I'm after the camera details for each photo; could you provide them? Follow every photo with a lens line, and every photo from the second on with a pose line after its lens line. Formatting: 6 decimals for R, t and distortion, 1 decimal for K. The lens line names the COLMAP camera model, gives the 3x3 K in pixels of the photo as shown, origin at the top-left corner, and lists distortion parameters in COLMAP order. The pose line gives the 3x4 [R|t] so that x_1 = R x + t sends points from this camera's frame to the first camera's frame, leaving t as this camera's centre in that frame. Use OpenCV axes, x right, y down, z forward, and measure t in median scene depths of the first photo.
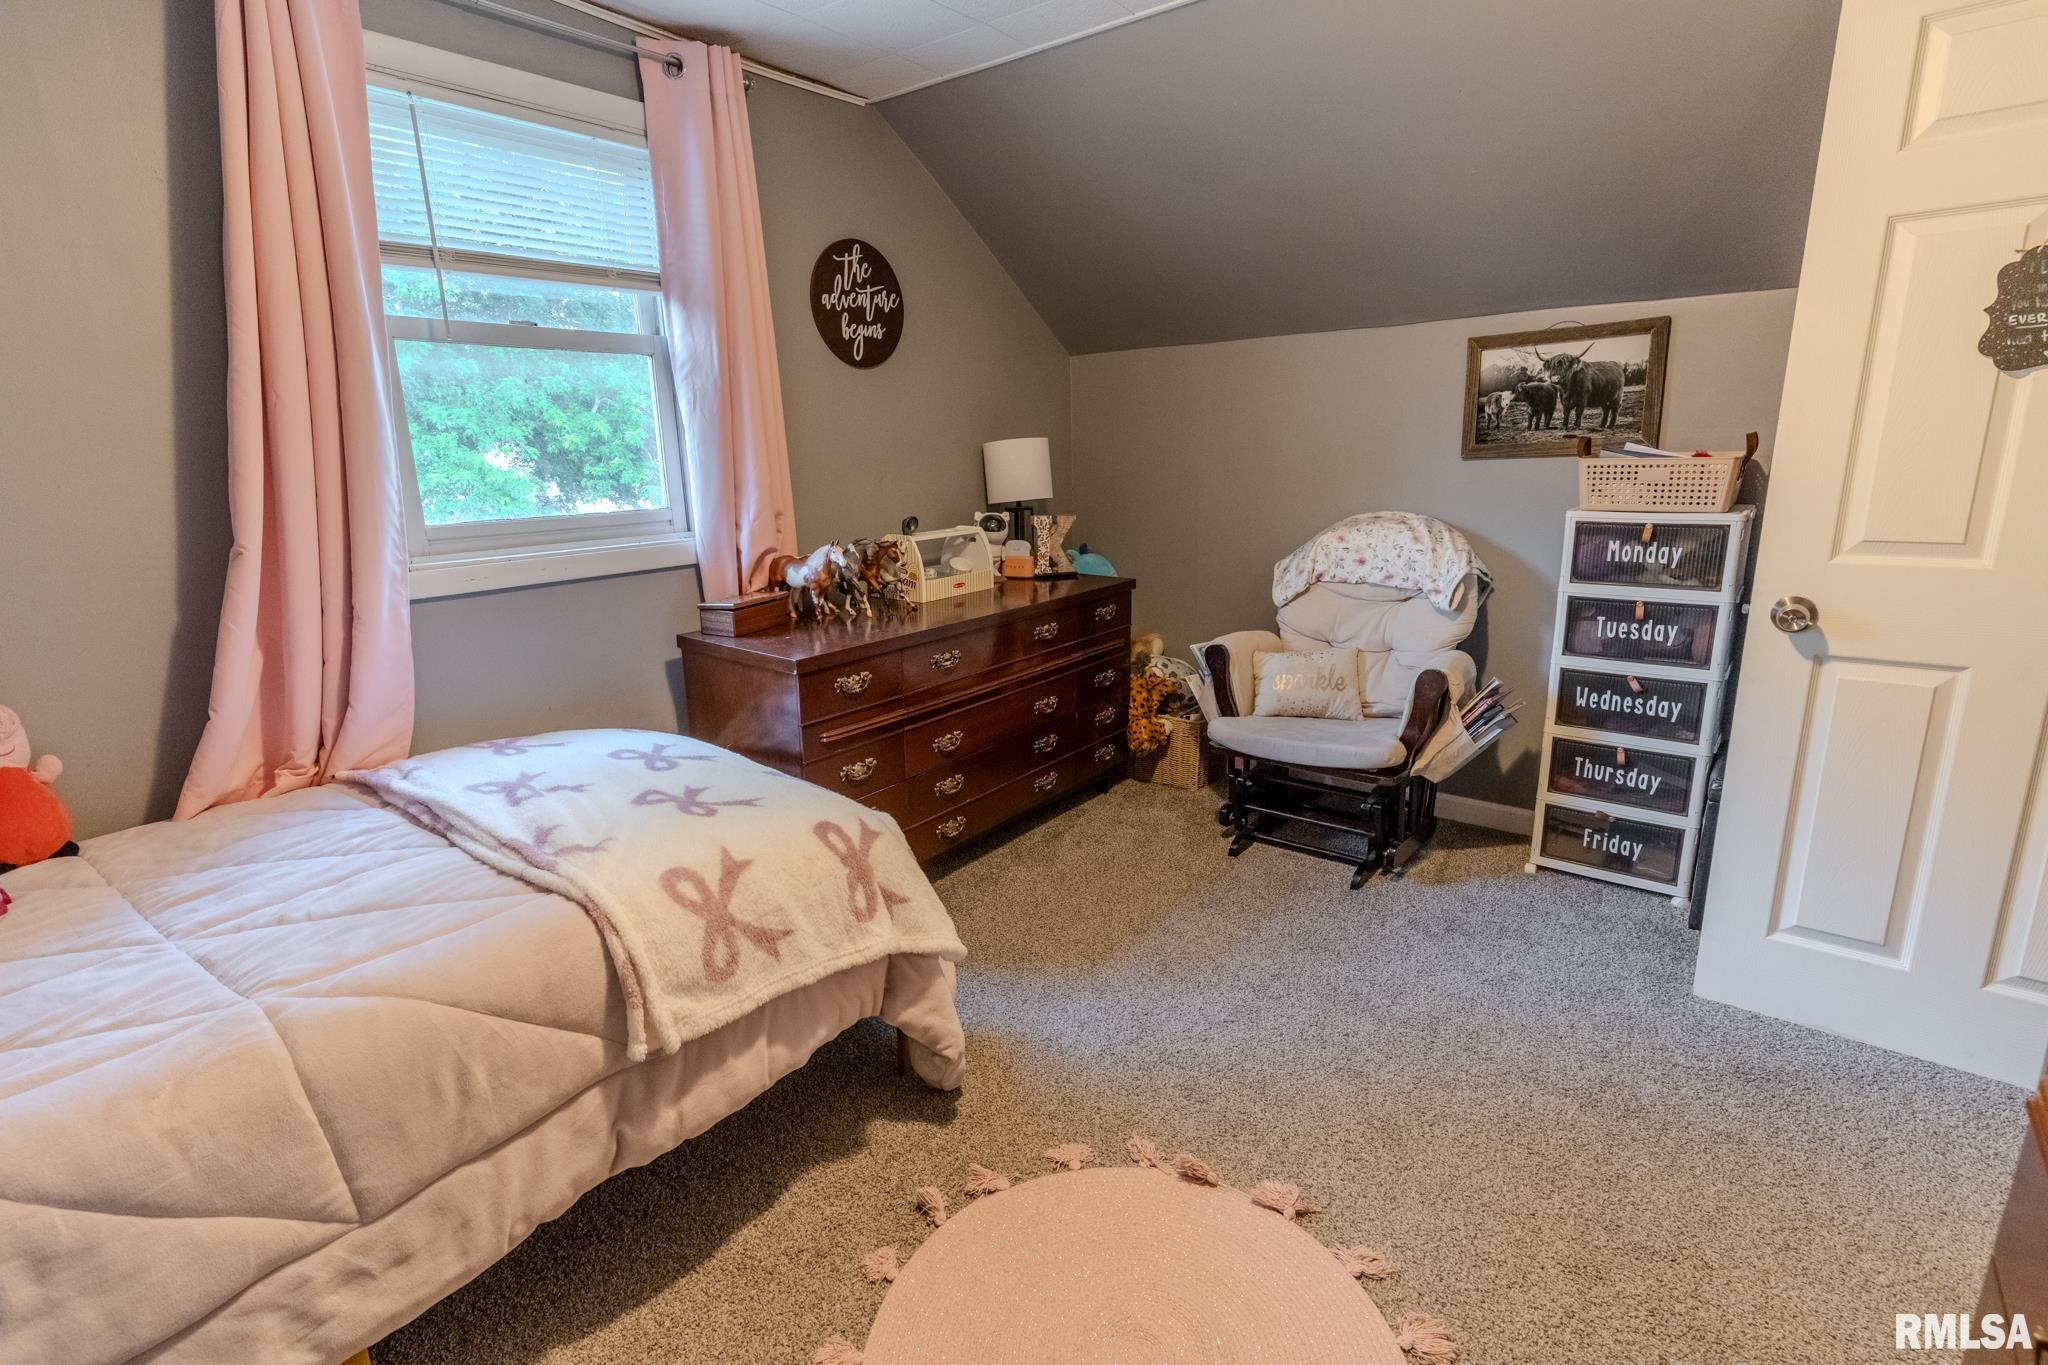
lens RADIAL K [[962.6, 0, 1024.0], [0, 962.6, 682.5], [0, 0, 1]] dist [0.000999, 0.000374]
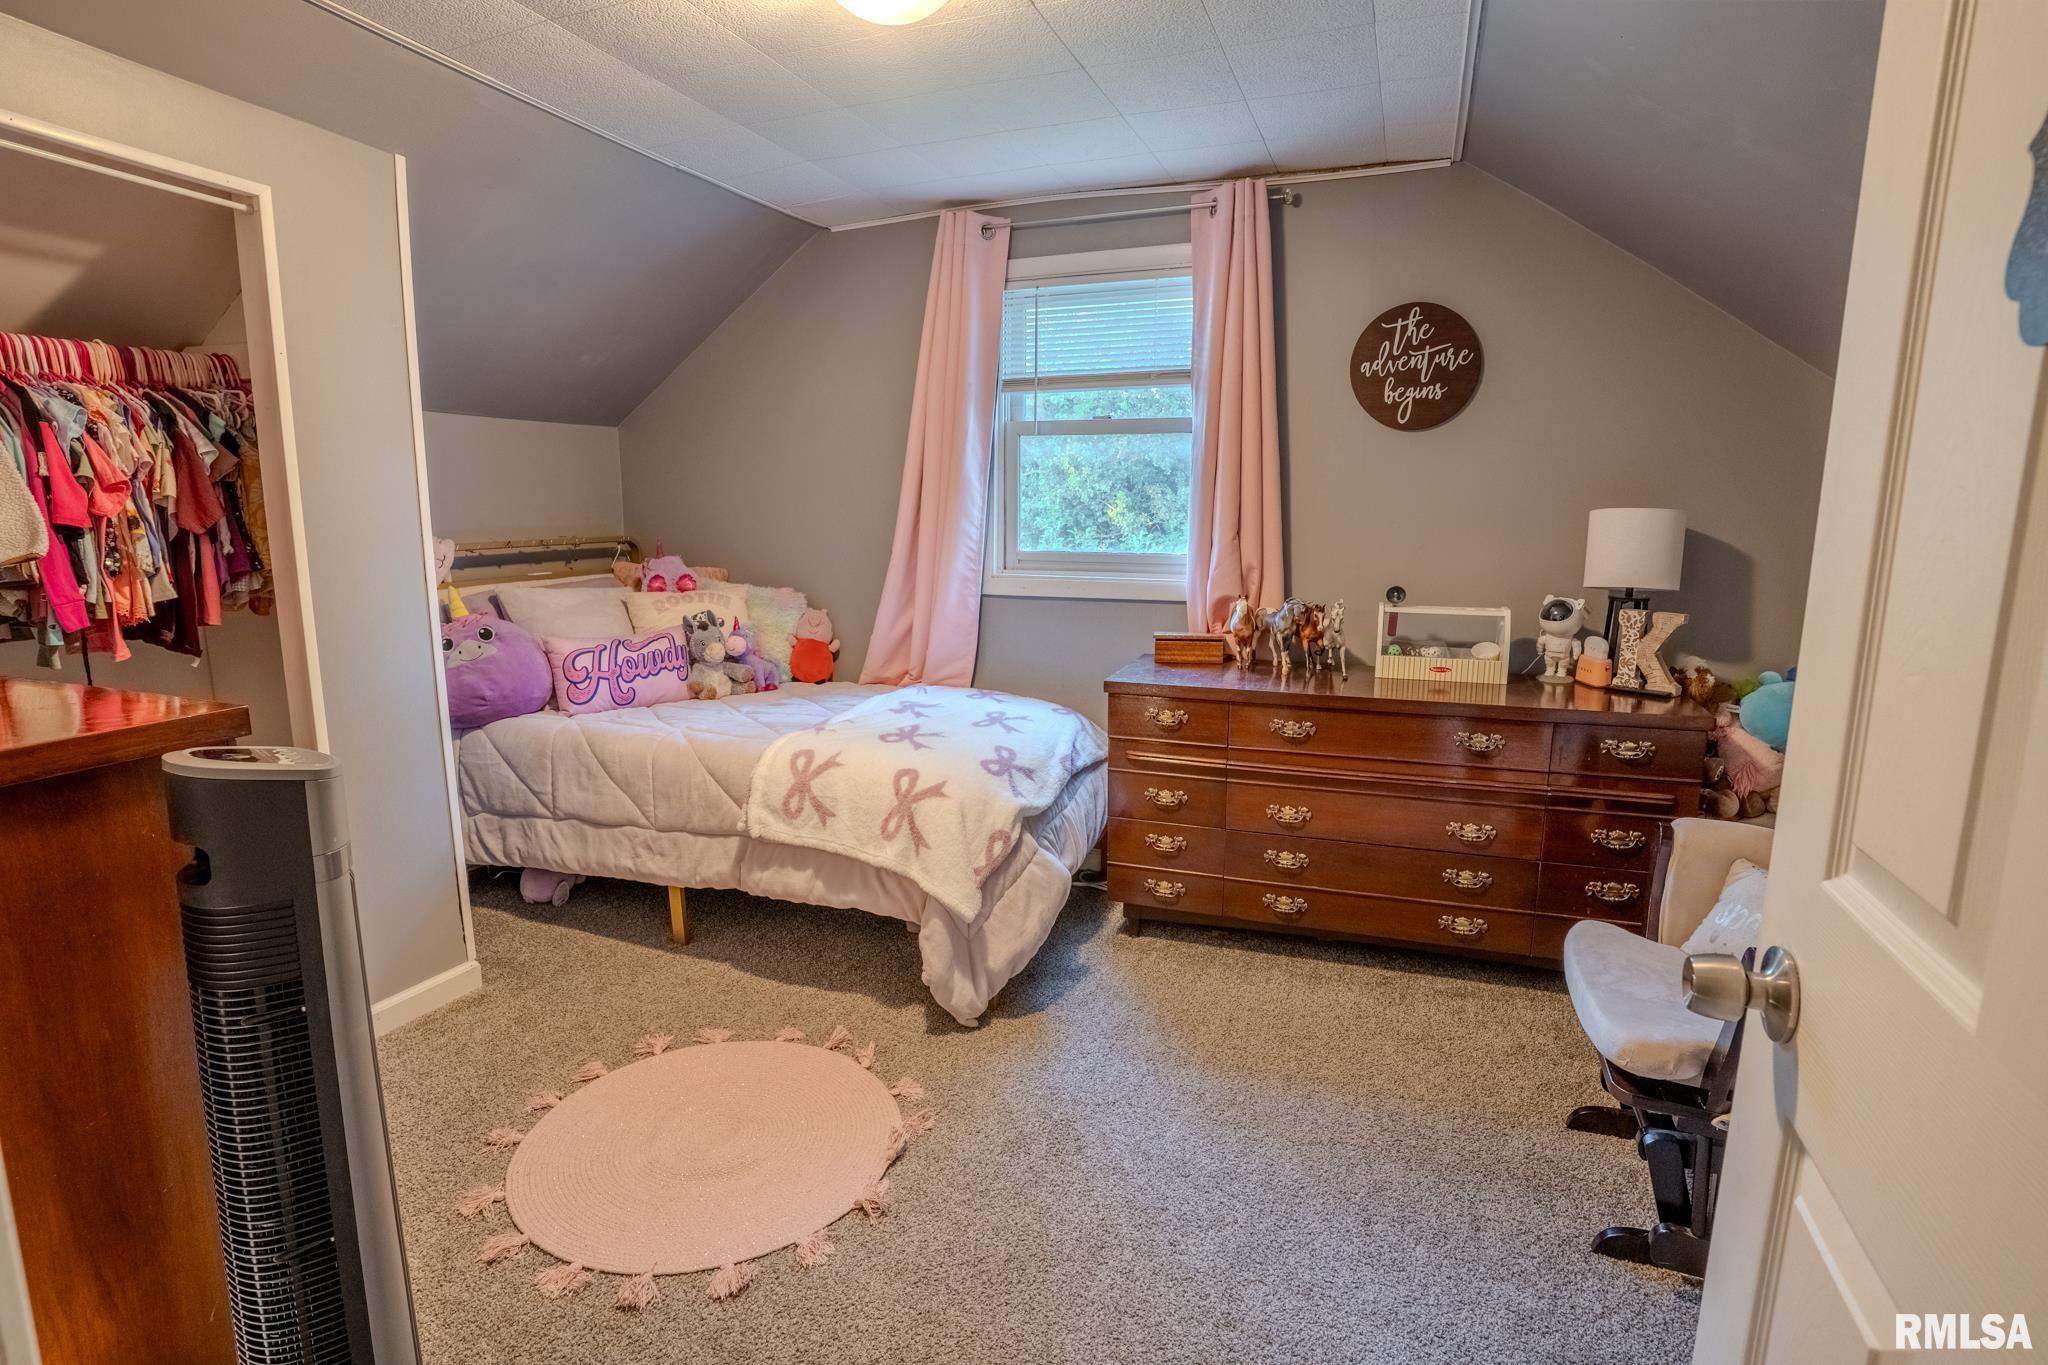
lens RADIAL K [[991.4, 0, 1024.0], [0, 991.4, 682.5], [0, 0, 1]] dist [-0.084259, 0.042704]
pose [[0.307416, 0.190059, -0.932402, 0.689706], [-0.239668, 0.963727, 0.117425, -0.110181], [0.920899, 0.187369, 0.341816, 0.372201]]
